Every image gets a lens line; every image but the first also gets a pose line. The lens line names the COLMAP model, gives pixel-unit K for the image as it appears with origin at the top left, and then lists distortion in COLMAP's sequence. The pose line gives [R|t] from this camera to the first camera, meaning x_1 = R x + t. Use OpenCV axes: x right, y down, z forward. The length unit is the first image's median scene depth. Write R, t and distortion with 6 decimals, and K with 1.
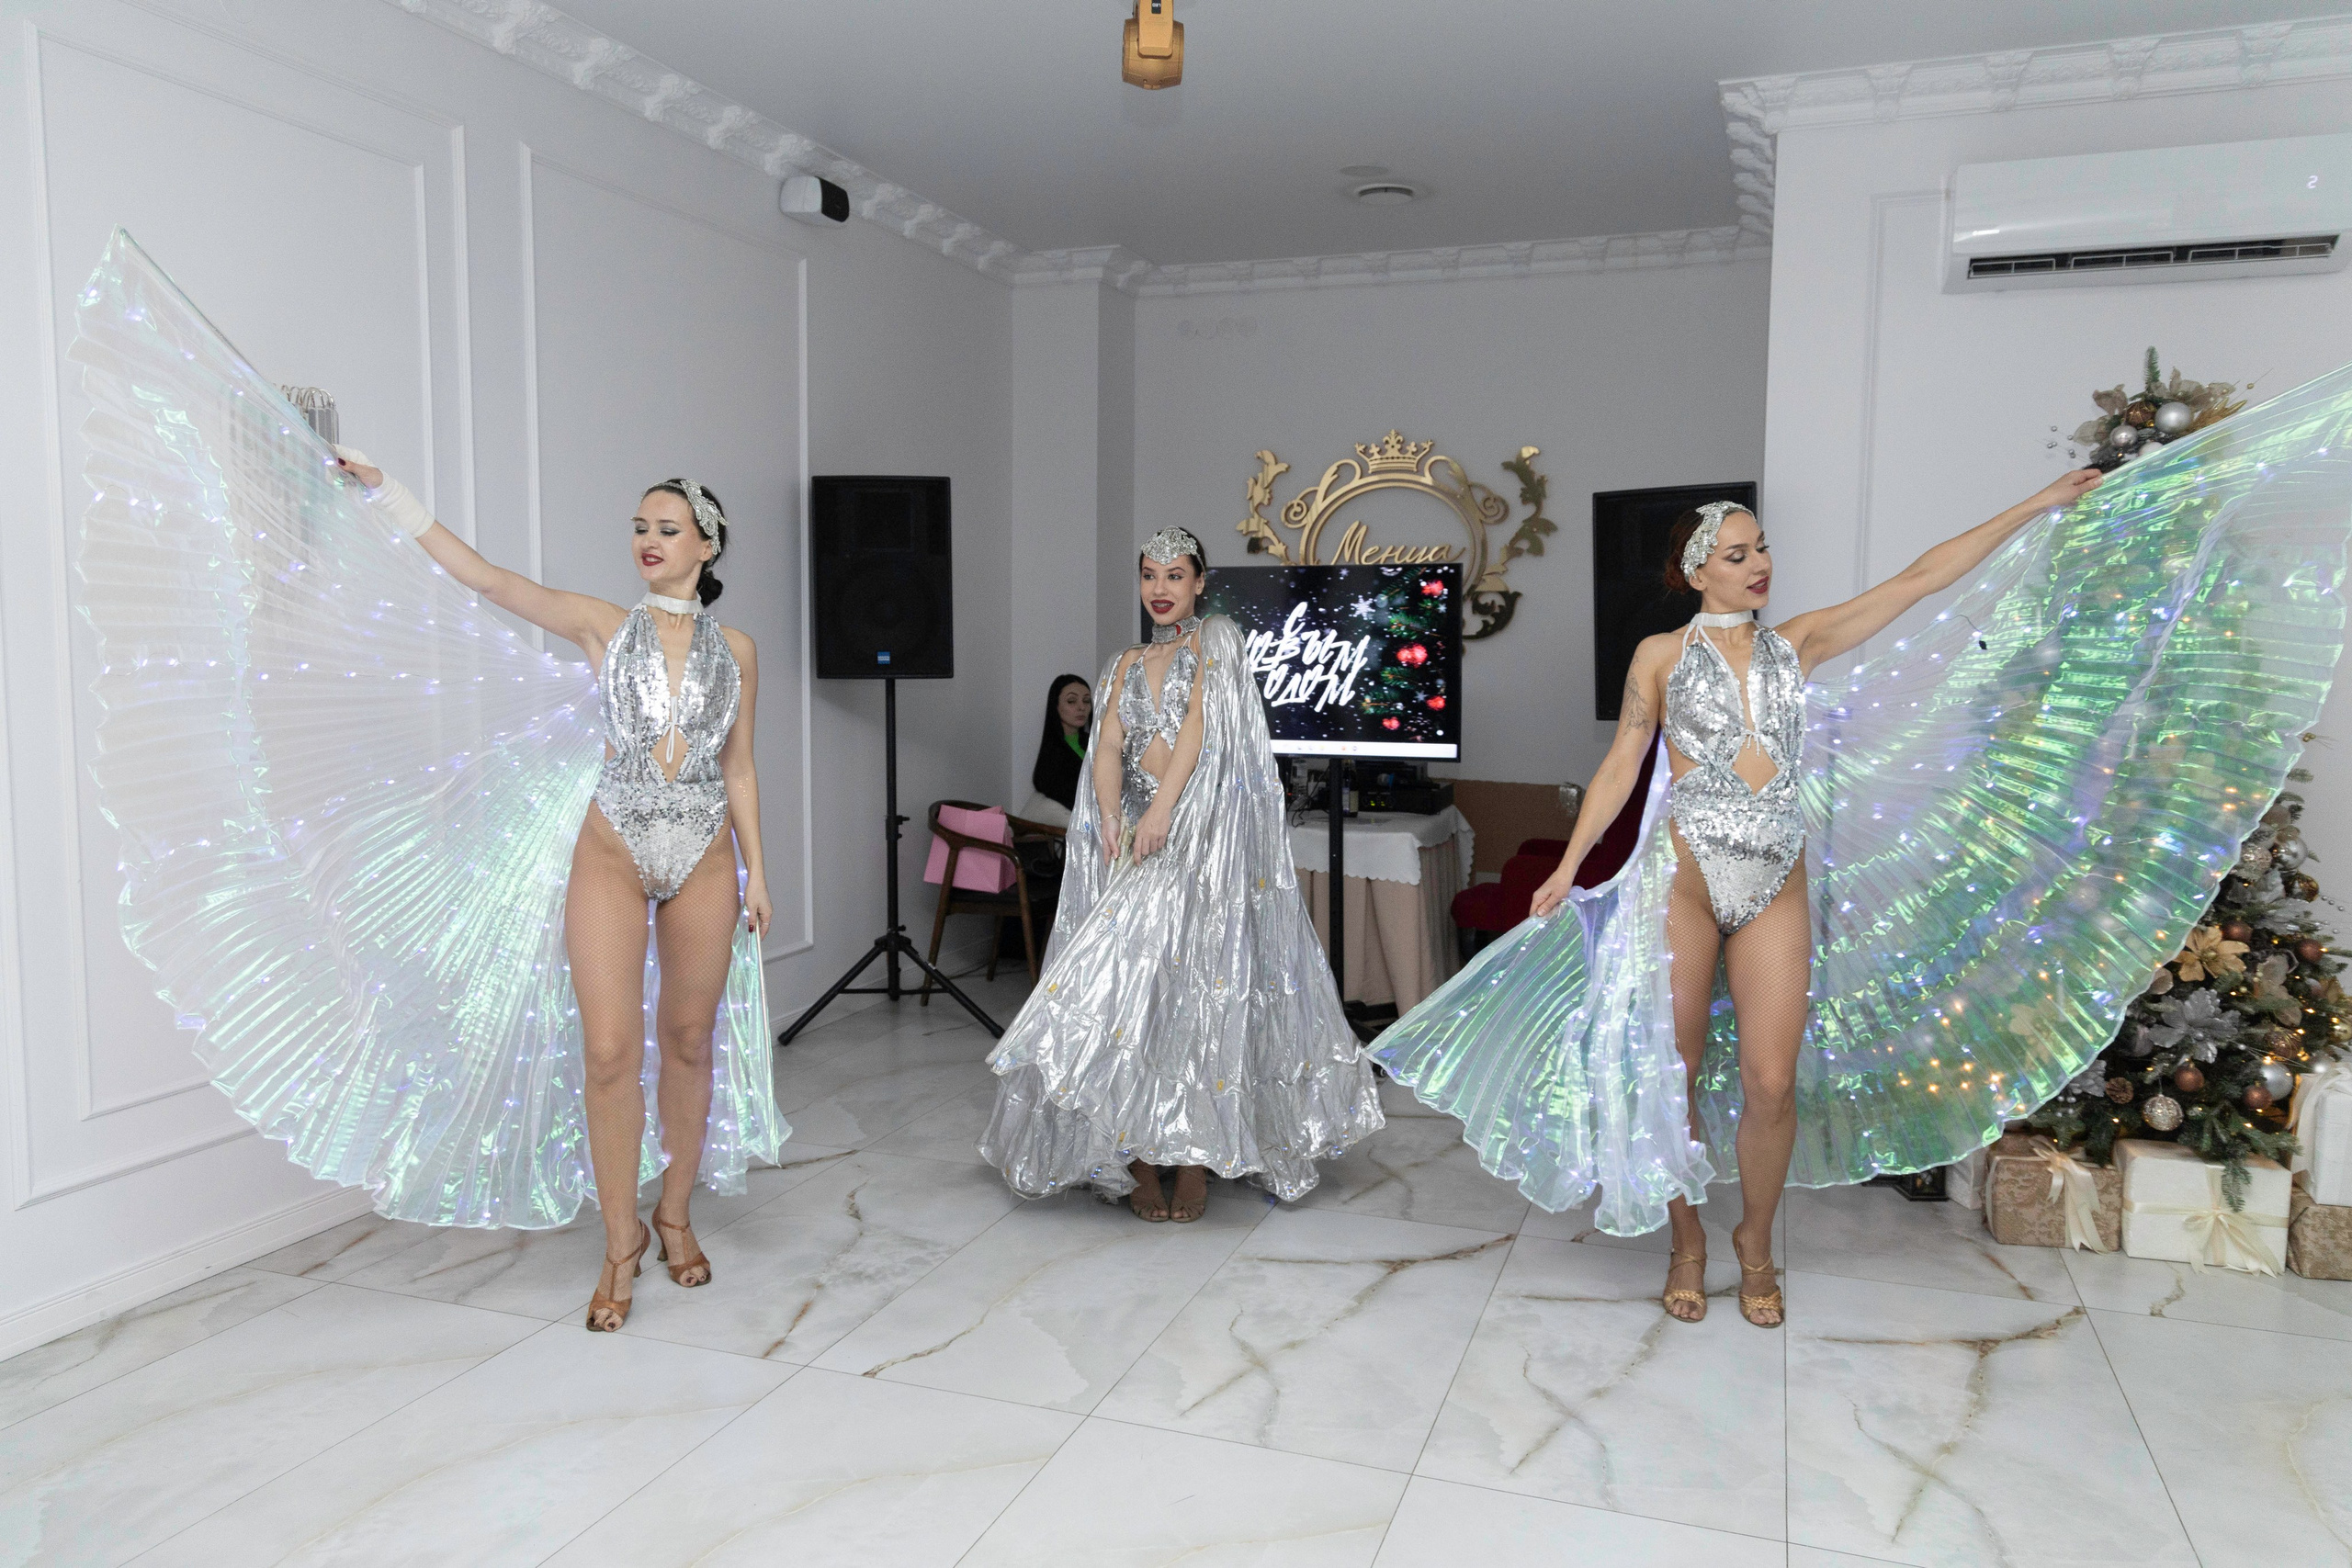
lens RADIAL K [[1684.9, 0, 1177.4], [0, 1684.9, 781.4], [0, 0, 1]] dist [0.026781, -0.007967]
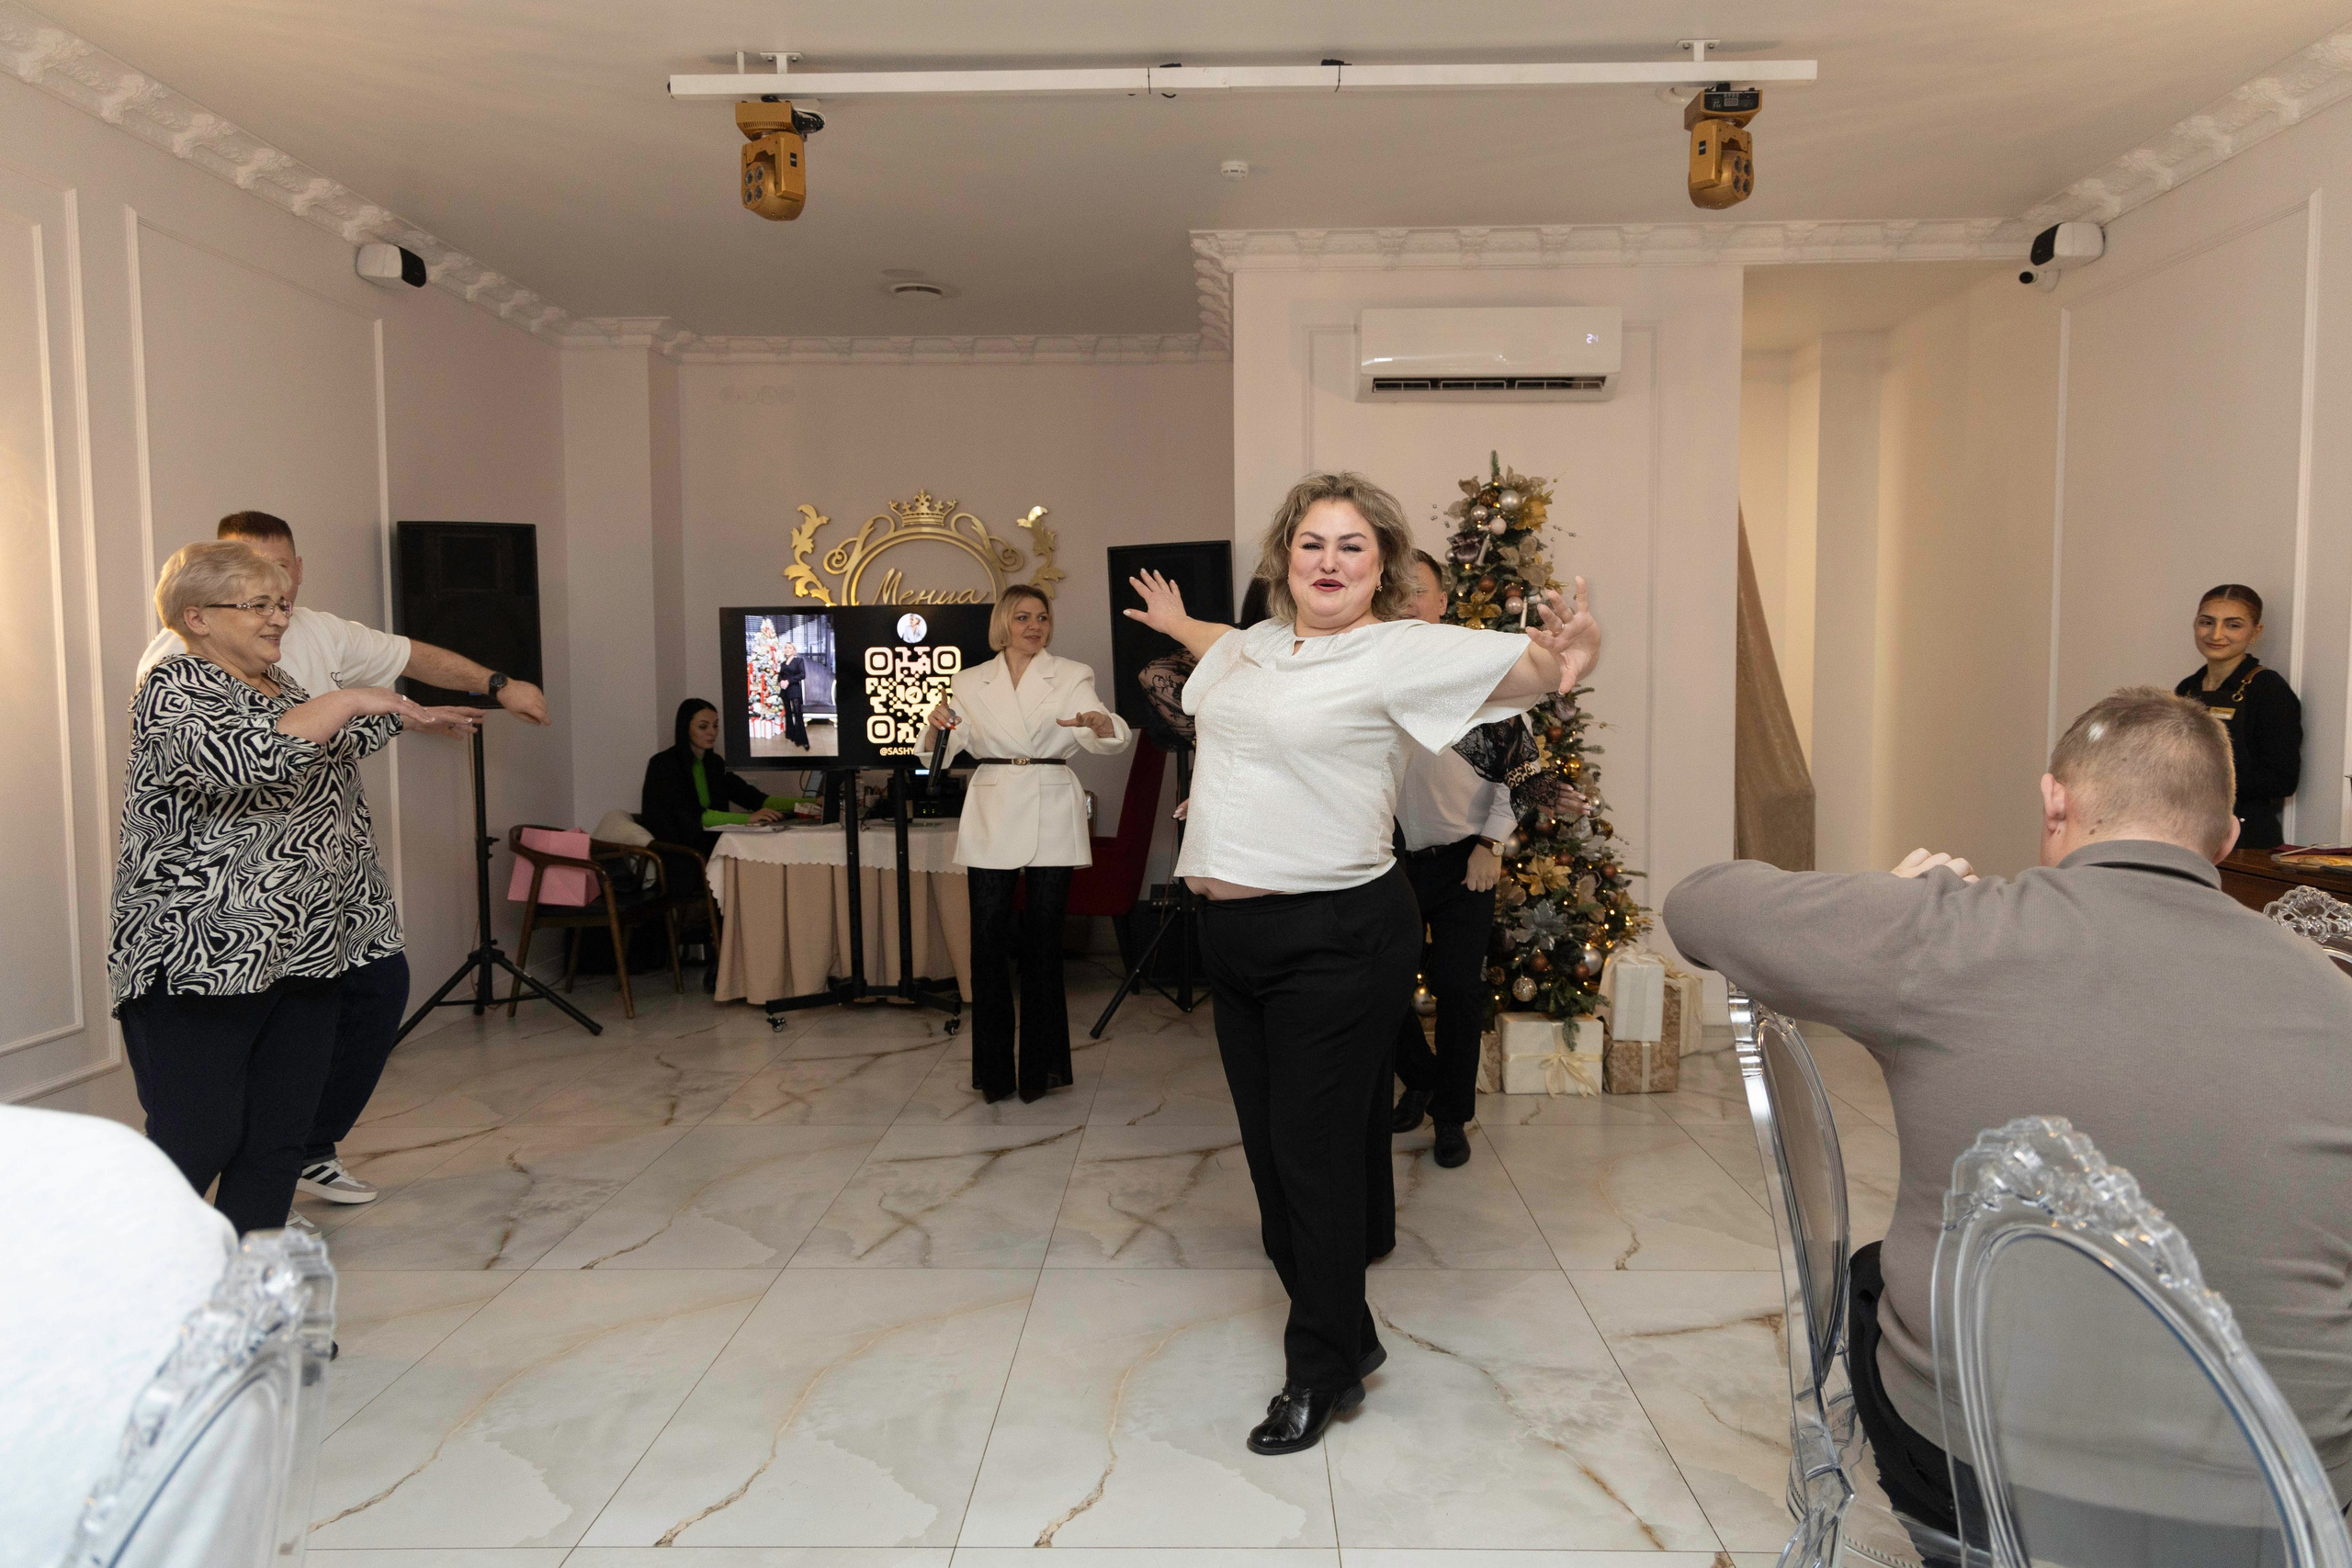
lens RADIAL K [[1684.9, 0, 1184.1], [0, 1684.9, 789.1], [0, 0, 1]] dist [0.026781, -0.007967]
pose [[0.948740, -0.032910, 0.314338, -0.112810], [0.040570, 0.999017, -0.017855, 0.037044], [-0.313442, 0.029693, 0.949143, -0.224850]]
